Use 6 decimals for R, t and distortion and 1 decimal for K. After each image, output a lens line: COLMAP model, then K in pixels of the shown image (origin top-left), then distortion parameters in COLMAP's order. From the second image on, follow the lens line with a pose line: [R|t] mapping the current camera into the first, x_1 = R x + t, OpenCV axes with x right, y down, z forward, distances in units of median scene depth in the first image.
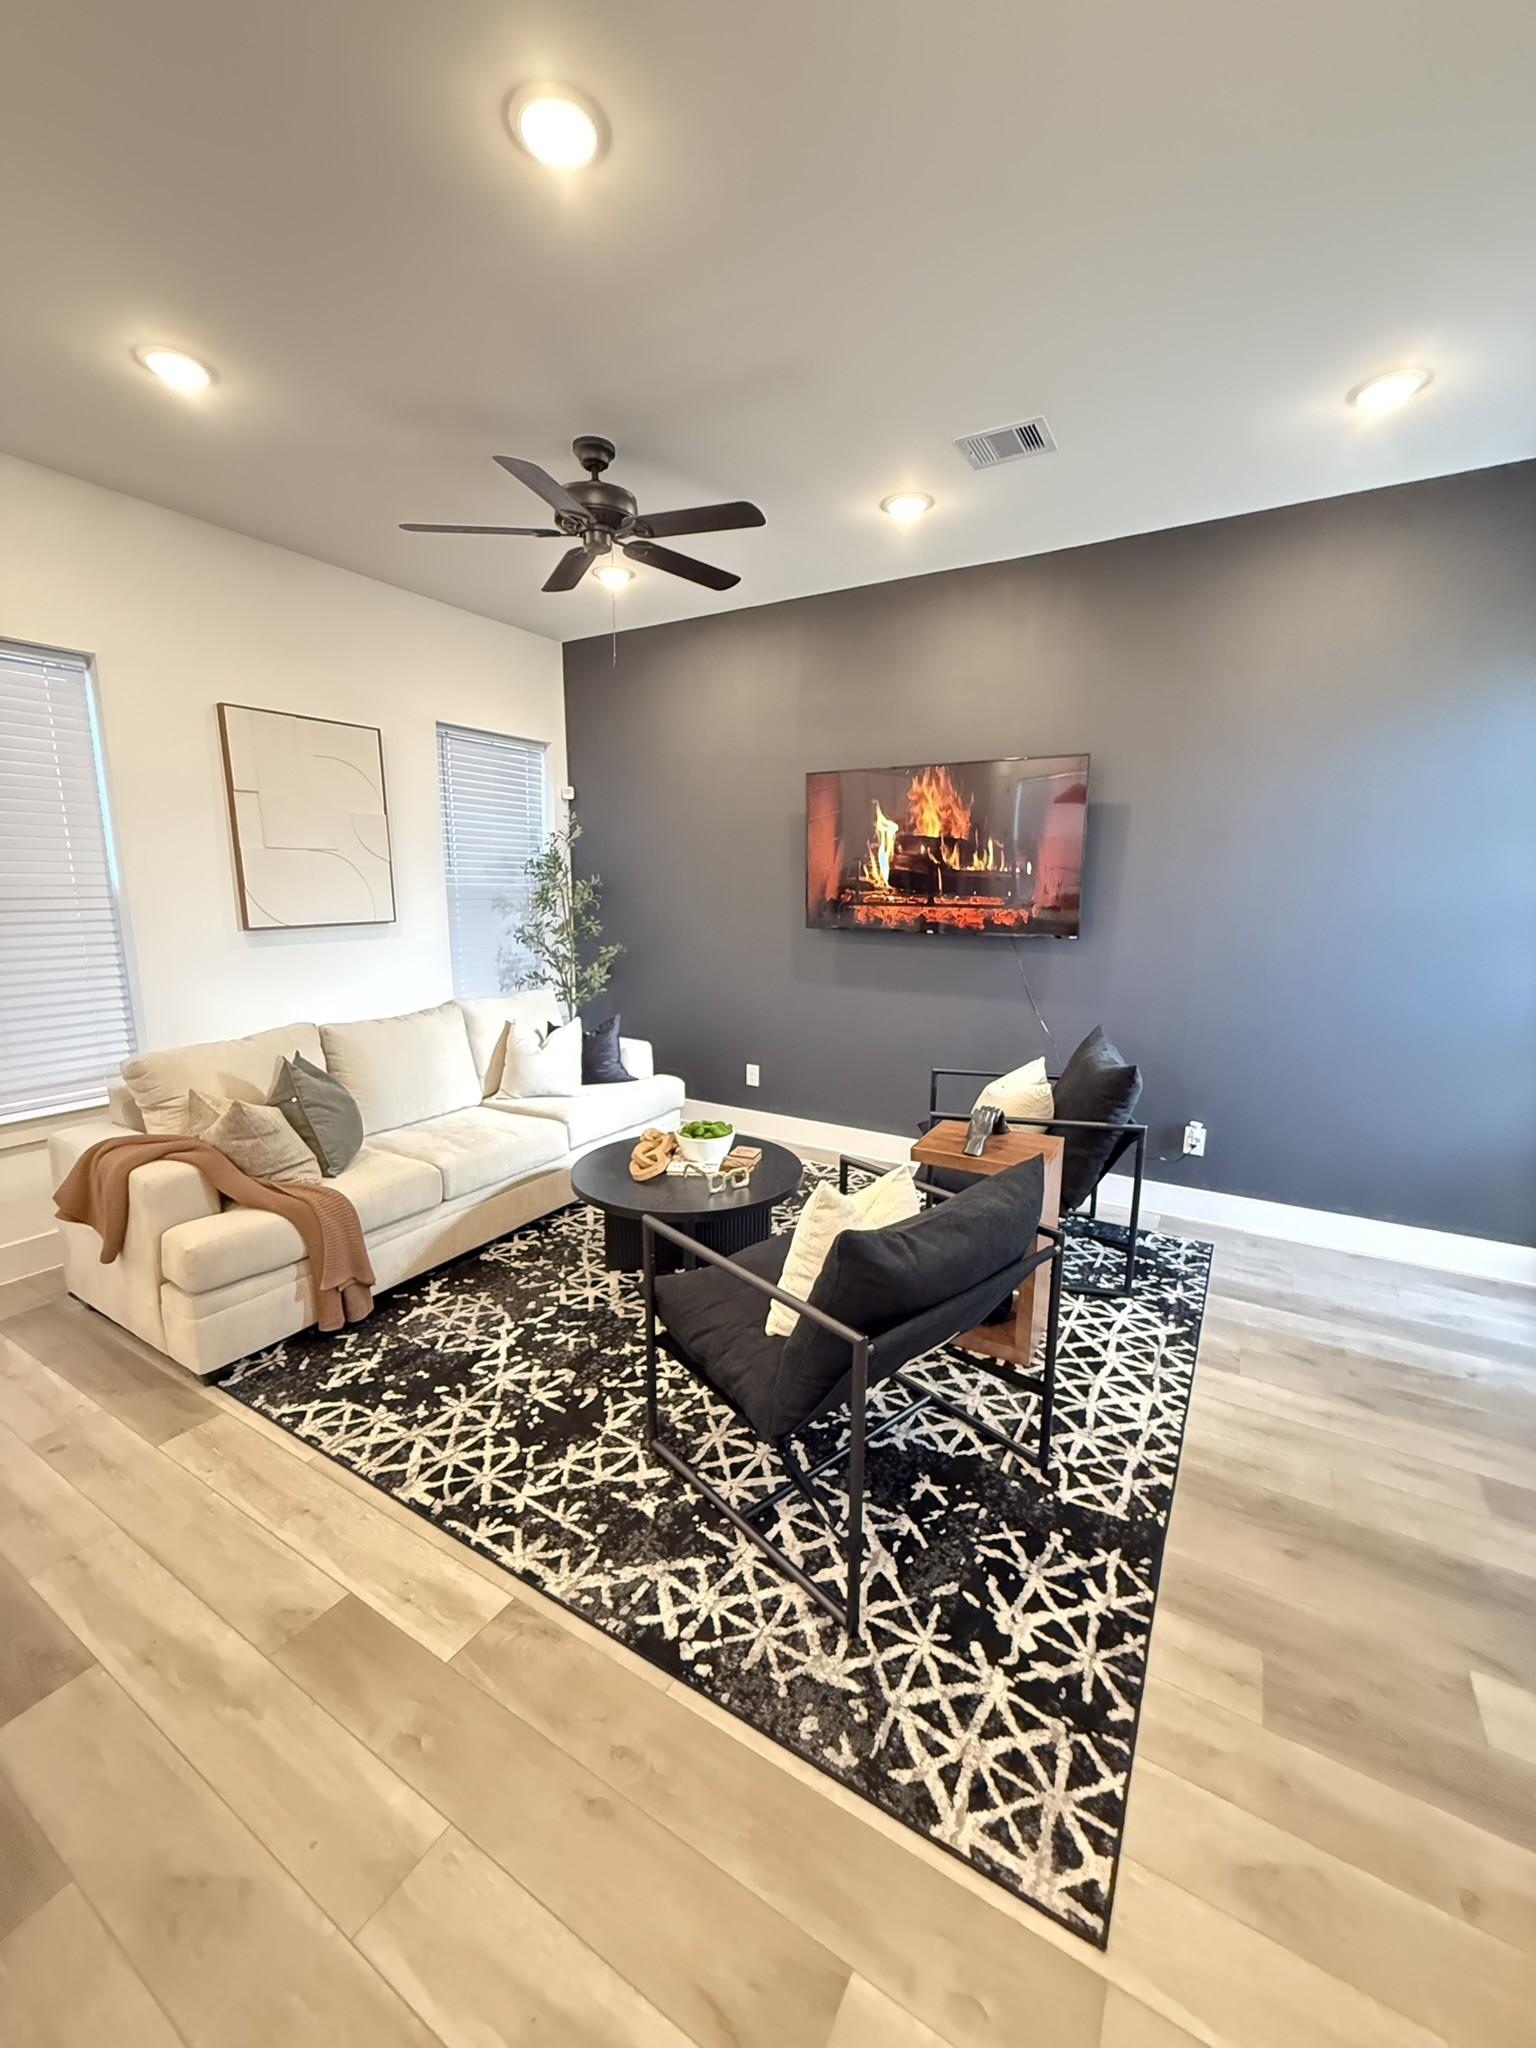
lens RADIAL K [[813.9, 0, 766.6], [0, 813.9, 1026.0], [0, 0, 1]] dist [-0.000349, 0.000135]
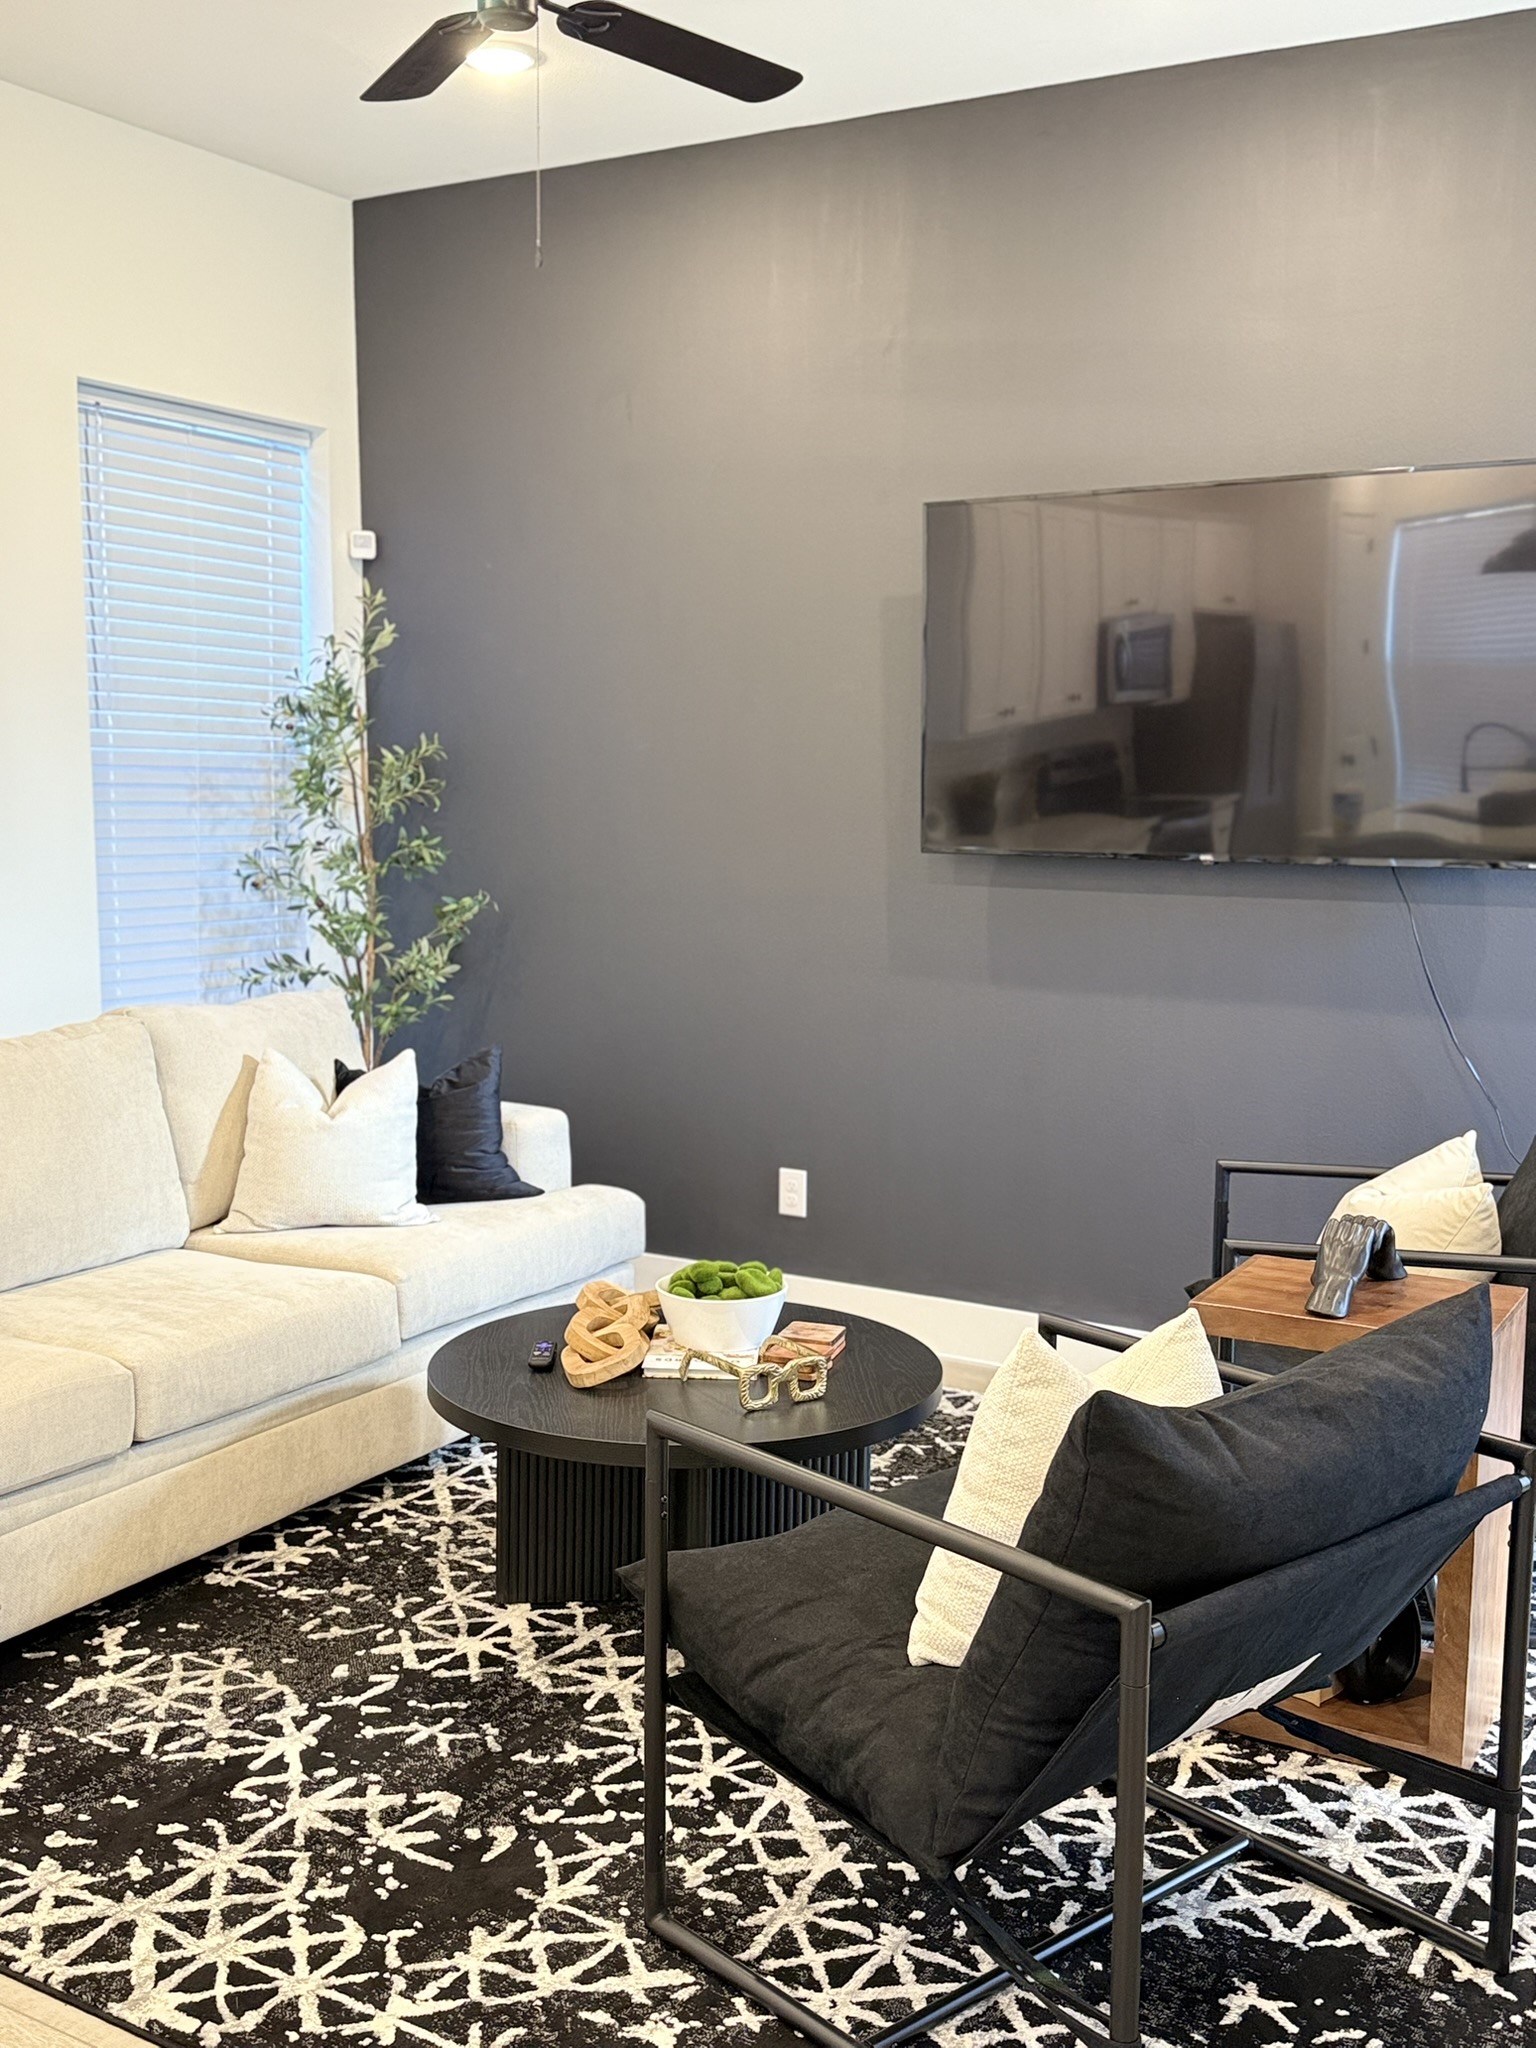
lens RADIAL K [[2034.0, 0, 765.6], [0, 2034.0, 1029.4], [0, 0, 1]] dist [0.200984, -0.479972]
pose [[0.999977, 0.002274, 0.006408, -0.080183], [-0.001933, 0.998608, -0.052716, 0.064353], [-0.006519, 0.052702, 0.998589, -0.190141]]
